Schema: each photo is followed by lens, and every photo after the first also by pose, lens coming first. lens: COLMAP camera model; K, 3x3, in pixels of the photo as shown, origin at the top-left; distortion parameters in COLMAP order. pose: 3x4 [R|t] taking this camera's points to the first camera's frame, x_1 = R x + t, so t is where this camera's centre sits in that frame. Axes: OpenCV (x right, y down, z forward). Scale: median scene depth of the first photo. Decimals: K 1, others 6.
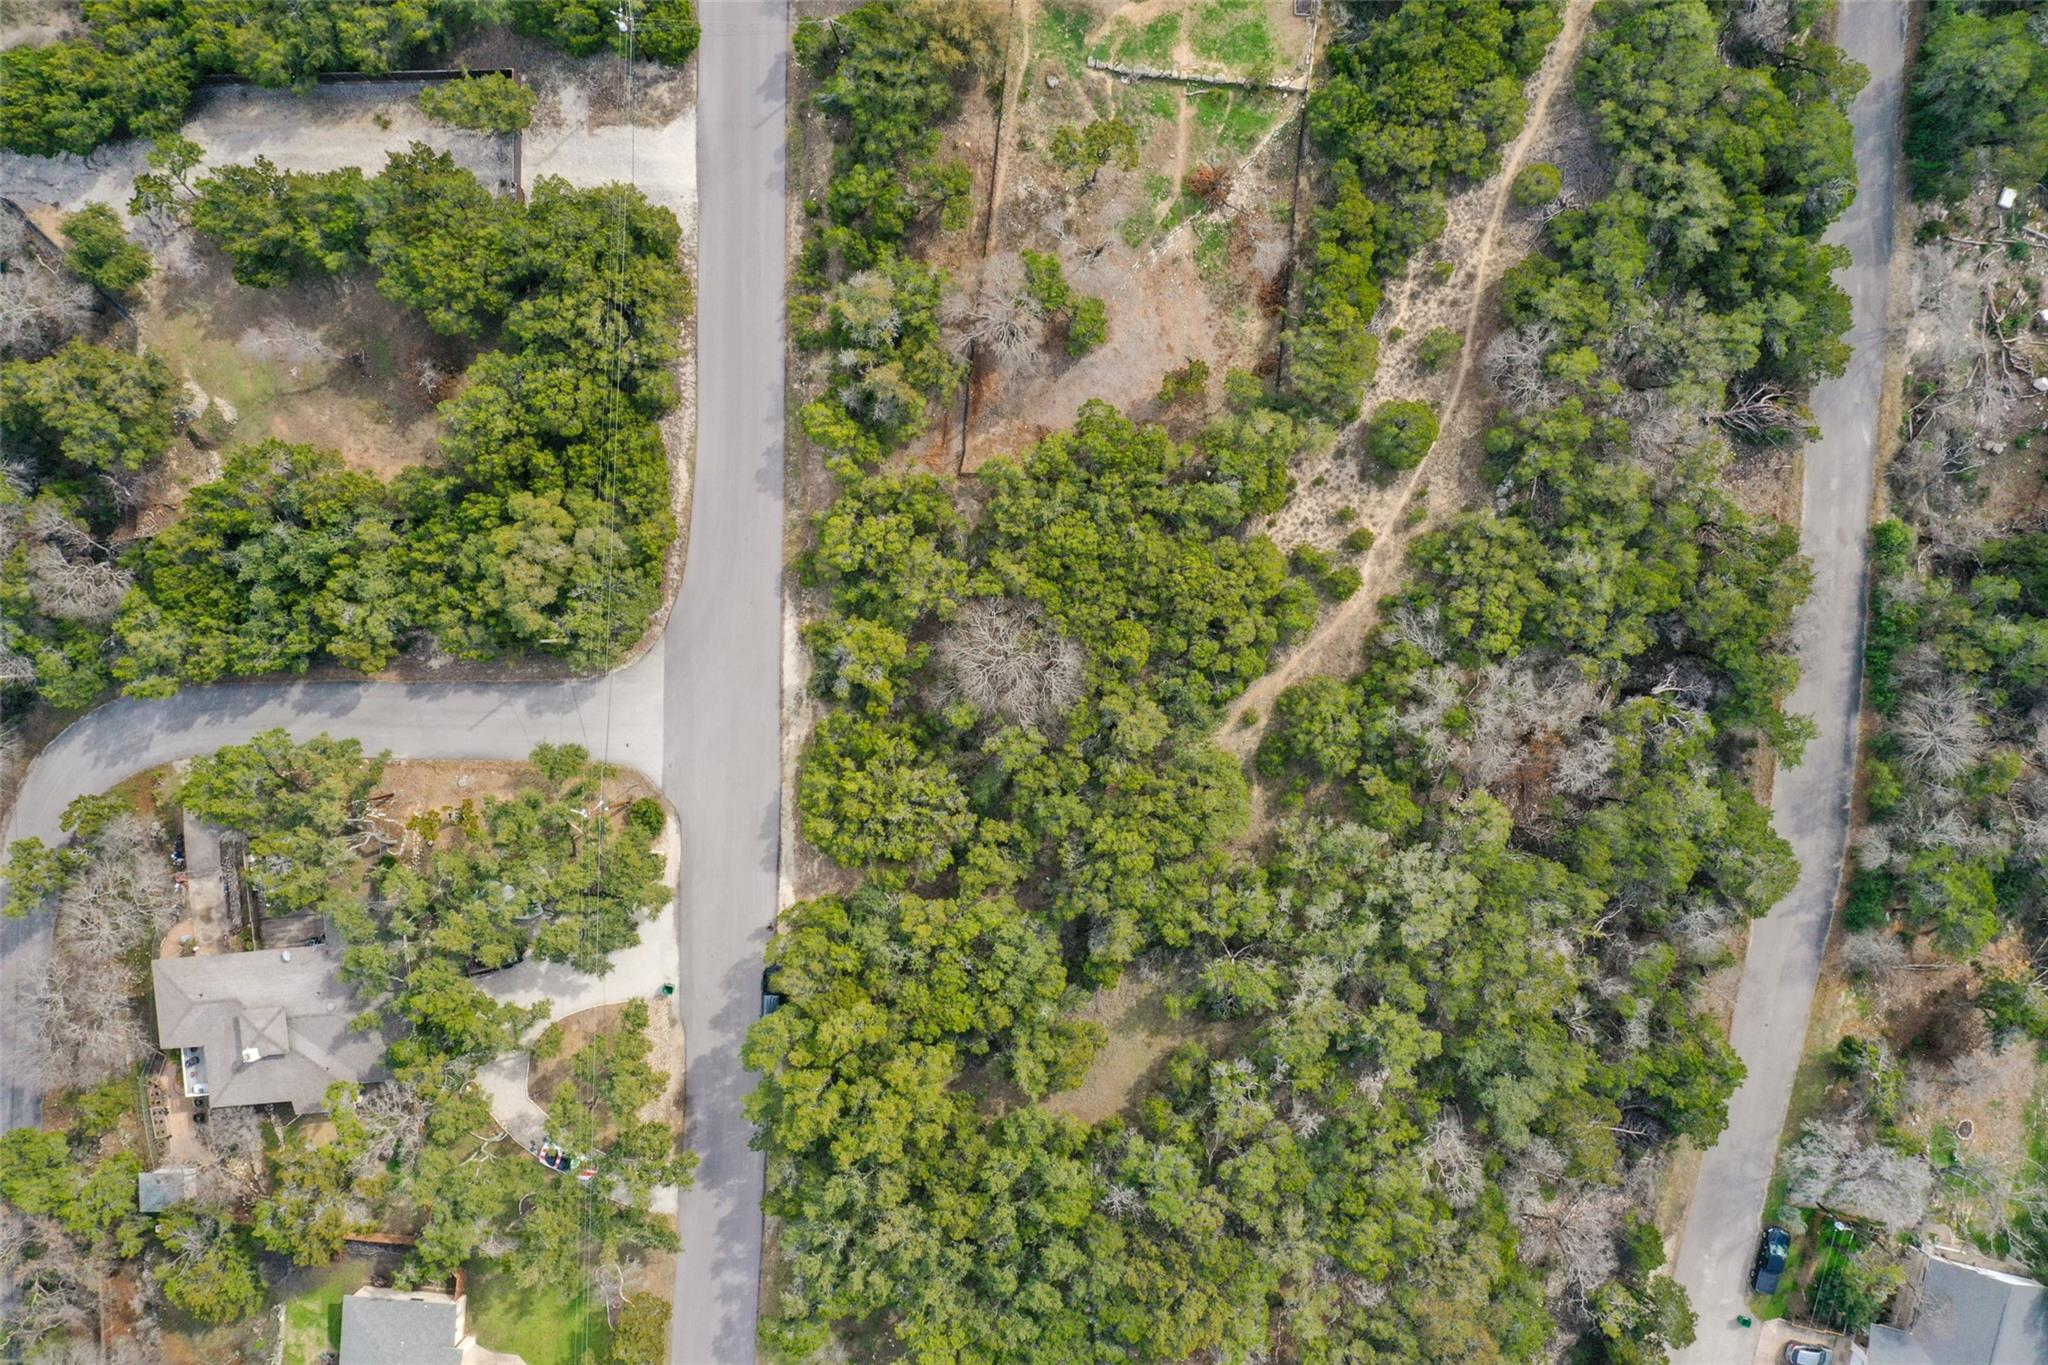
lens RADIAL K [[1586.0, 0, 1024.3], [0, 1586.0, 682.6], [0, 0, 1]] dist [-0.000562, -0.001903]
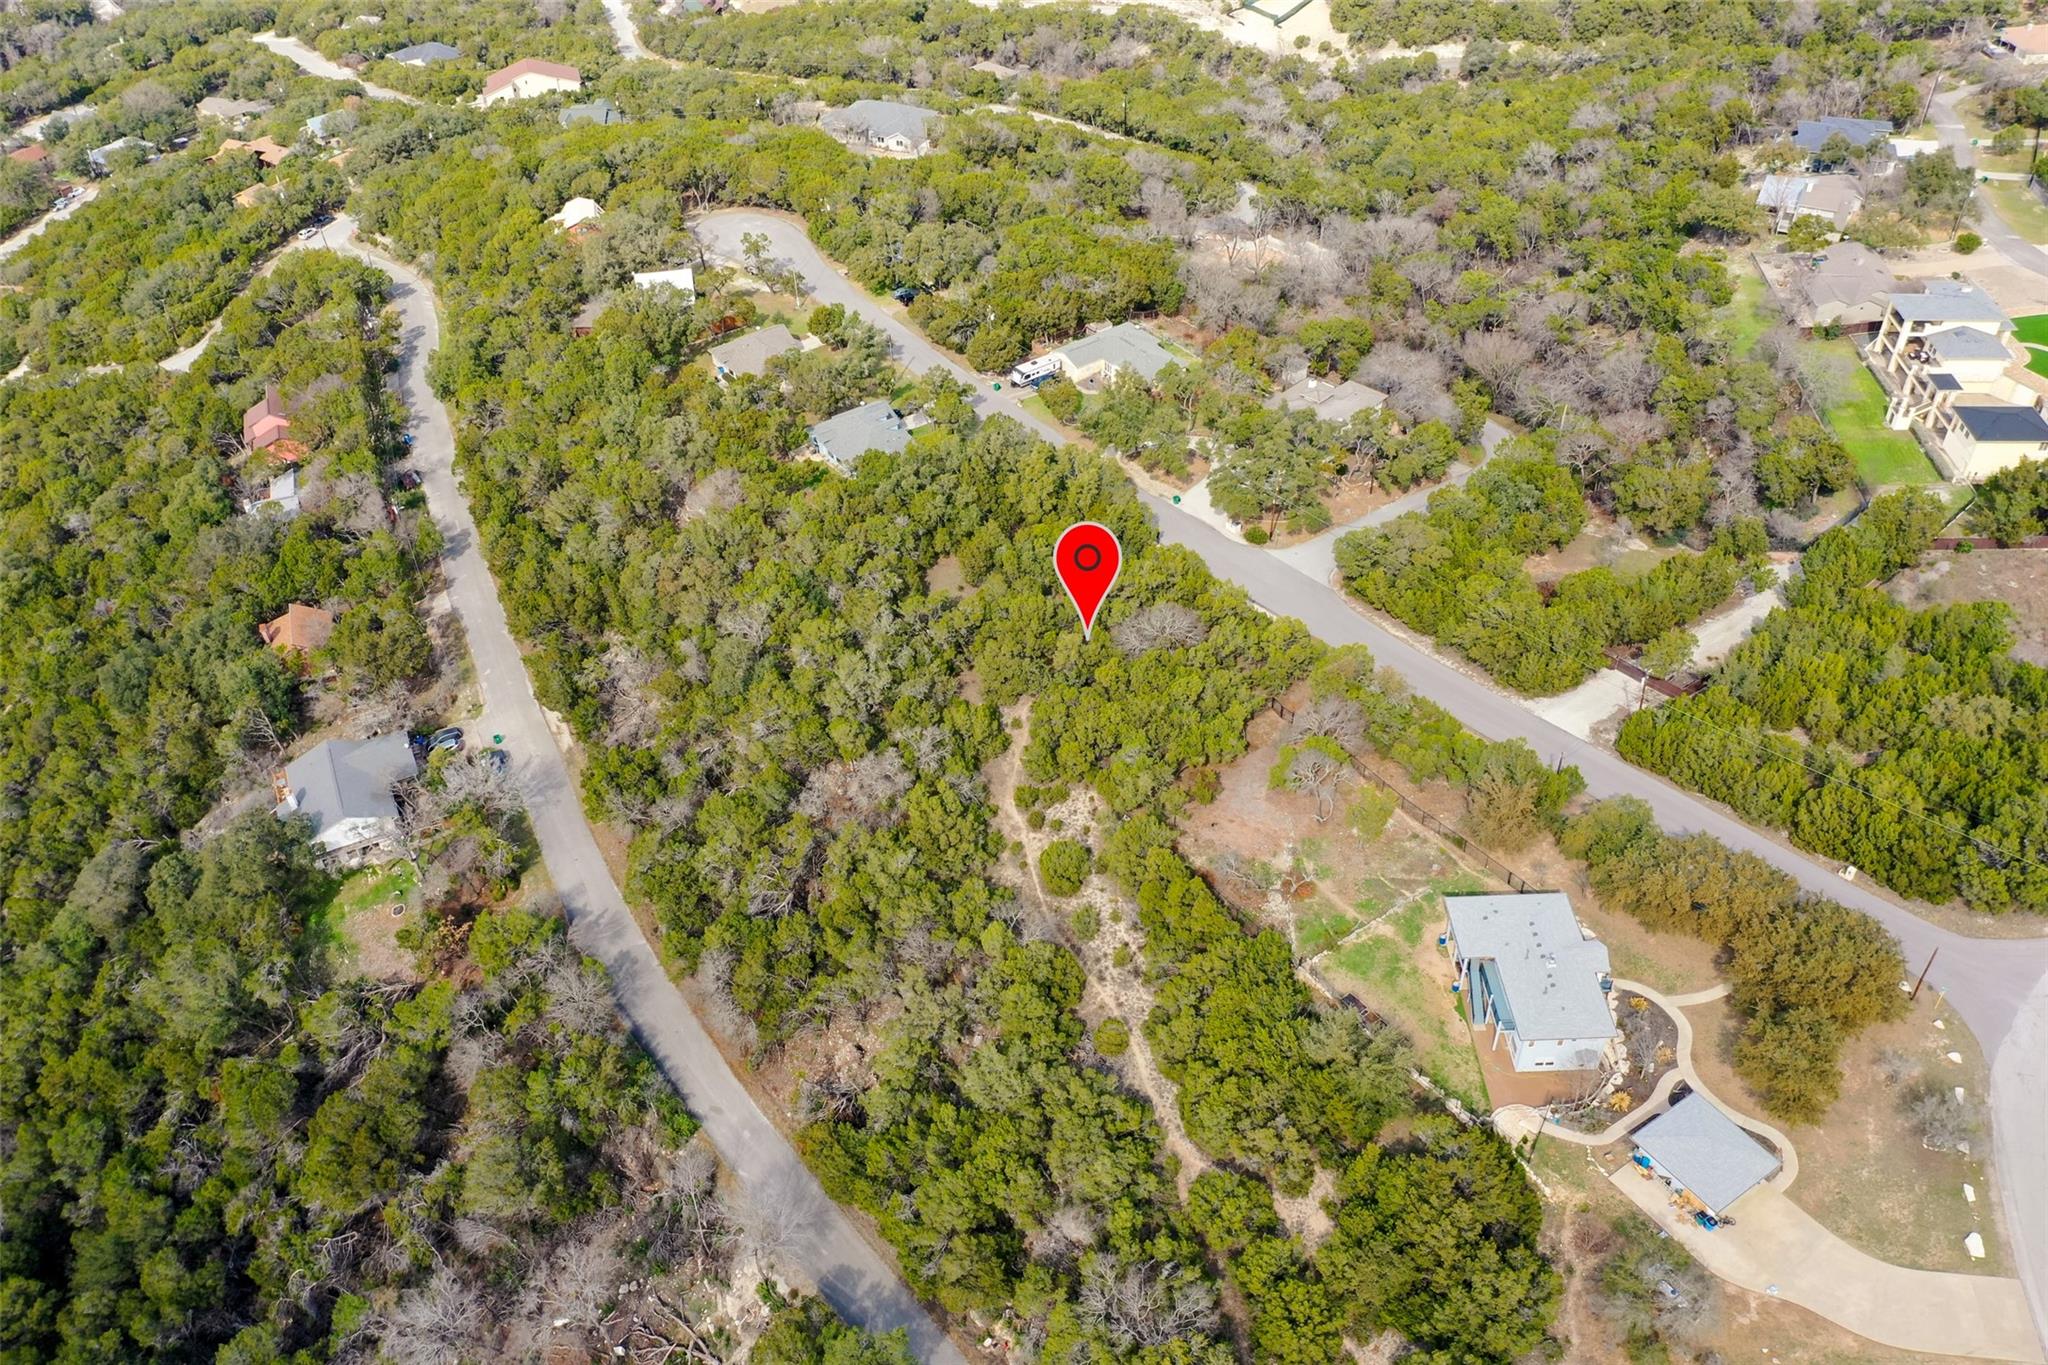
lens RADIAL K [[1603.2, 0, 1022.2], [0, 1603.2, 701.2], [0, 0, 1]] dist [-0.003768, 0.000563]
pose [[-0.773805, 0.447447, -0.448349, 0.800488], [-0.631359, -0.487720, 0.602922, -0.873585], [0.051107, 0.749613, 0.659900, -0.002716]]
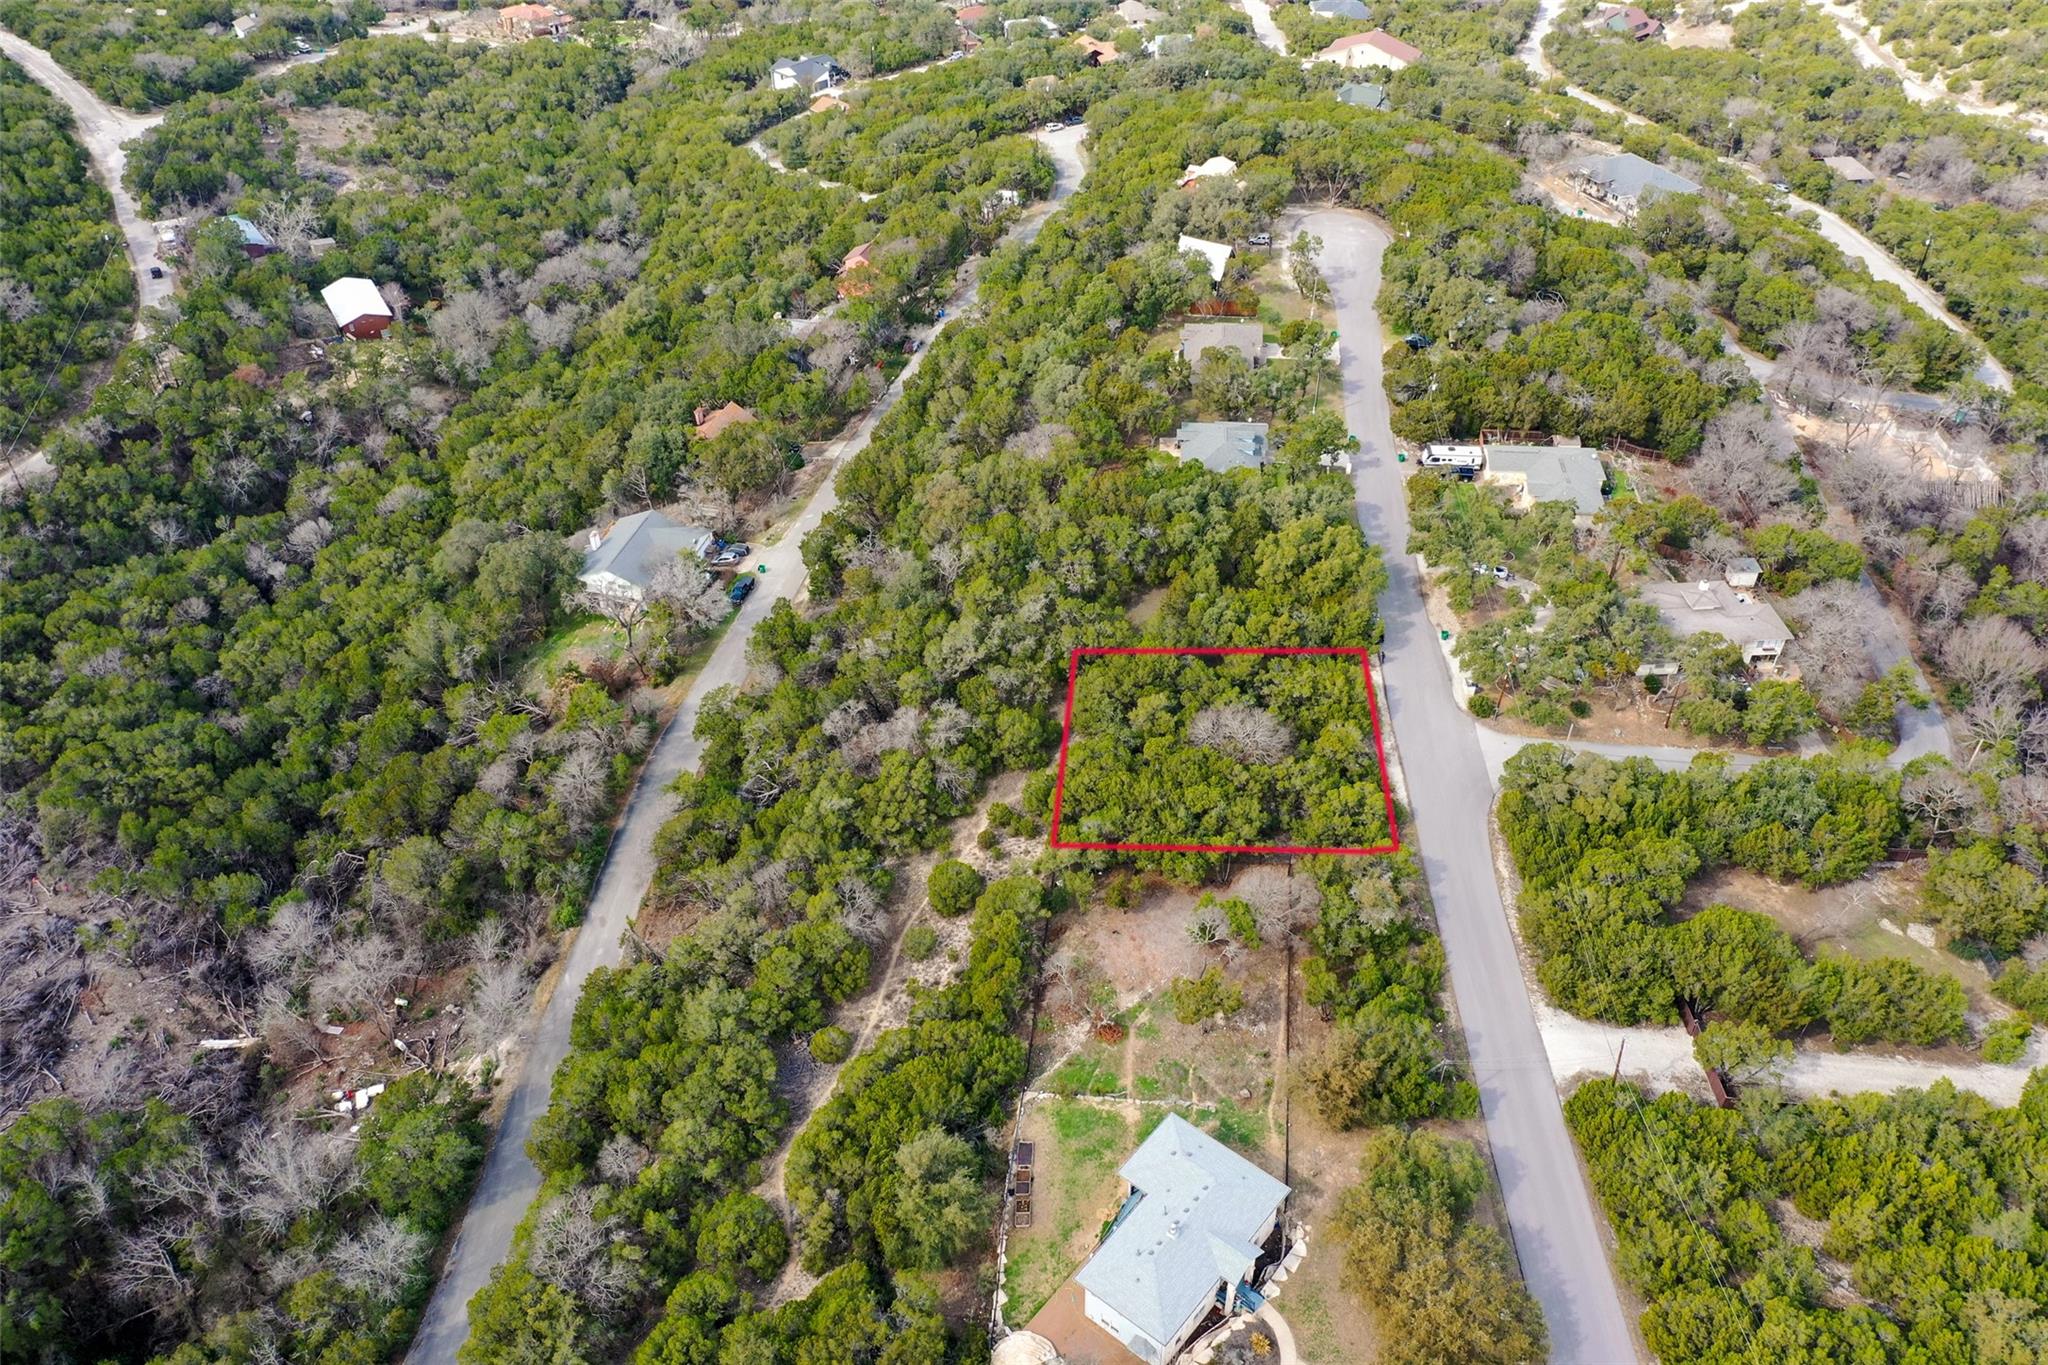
lens RADIAL K [[1603.2, 0, 1022.2], [0, 1603.2, 701.2], [0, 0, 1]] dist [-0.003768, 0.000563]
pose [[-0.998835, 0.016153, 0.045472, 0.118077], [0.024361, -0.644641, 0.764098, -1.055854], [0.041656, 0.764315, 0.643496, 0.029658]]
